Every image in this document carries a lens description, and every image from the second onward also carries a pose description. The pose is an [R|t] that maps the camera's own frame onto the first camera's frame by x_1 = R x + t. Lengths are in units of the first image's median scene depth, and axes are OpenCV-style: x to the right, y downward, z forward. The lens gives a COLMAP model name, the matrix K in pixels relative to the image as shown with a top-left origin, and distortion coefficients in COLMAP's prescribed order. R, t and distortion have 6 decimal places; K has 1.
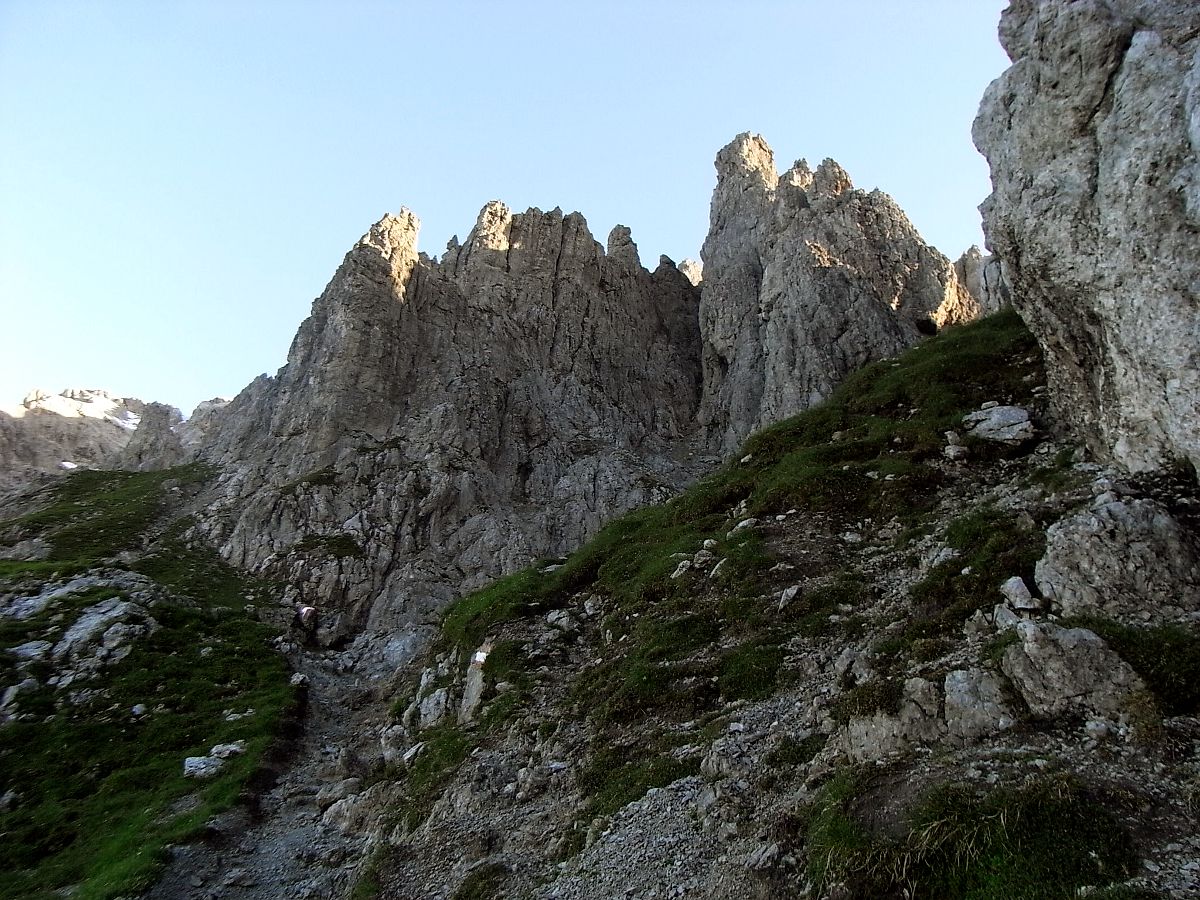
lens RADIAL K [[1094.4, 0, 600.0], [0, 1094.4, 450.0], [0, 0, 1]] dist [-0.155725, 0.164264]
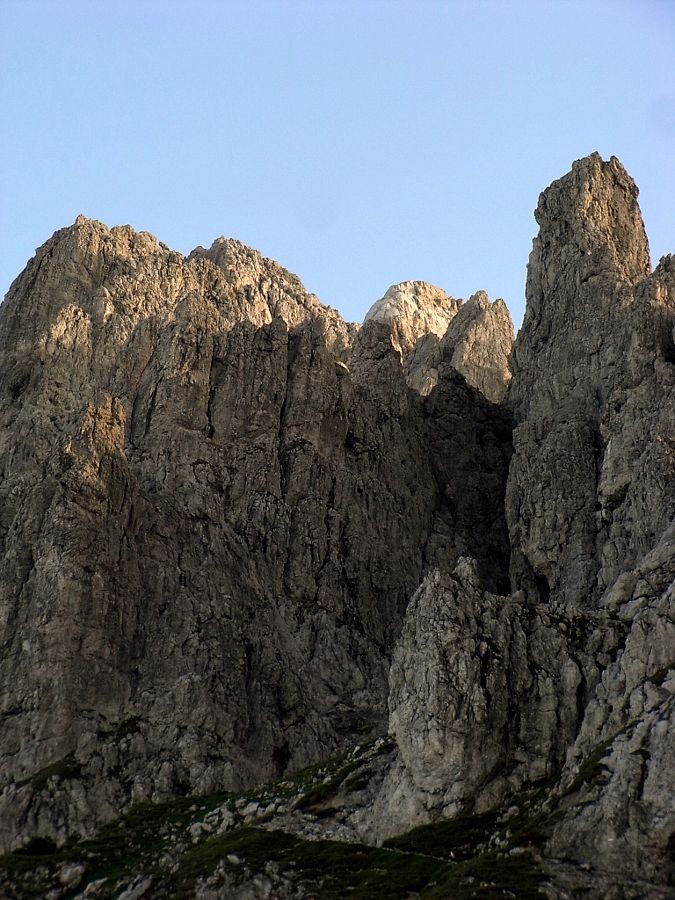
lens RADIAL K [[3913.8, 0, 337.5], [0, 3913.8, 450.0], [0, 0, 1]] dist [0.175007, -8.924219]
pose [[0.998687, 0.009541, 0.050332, -0.144434], [-0.007761, 0.999342, -0.035437, -0.084929], [-0.050637, 0.035000, 0.998104, -1.502816]]
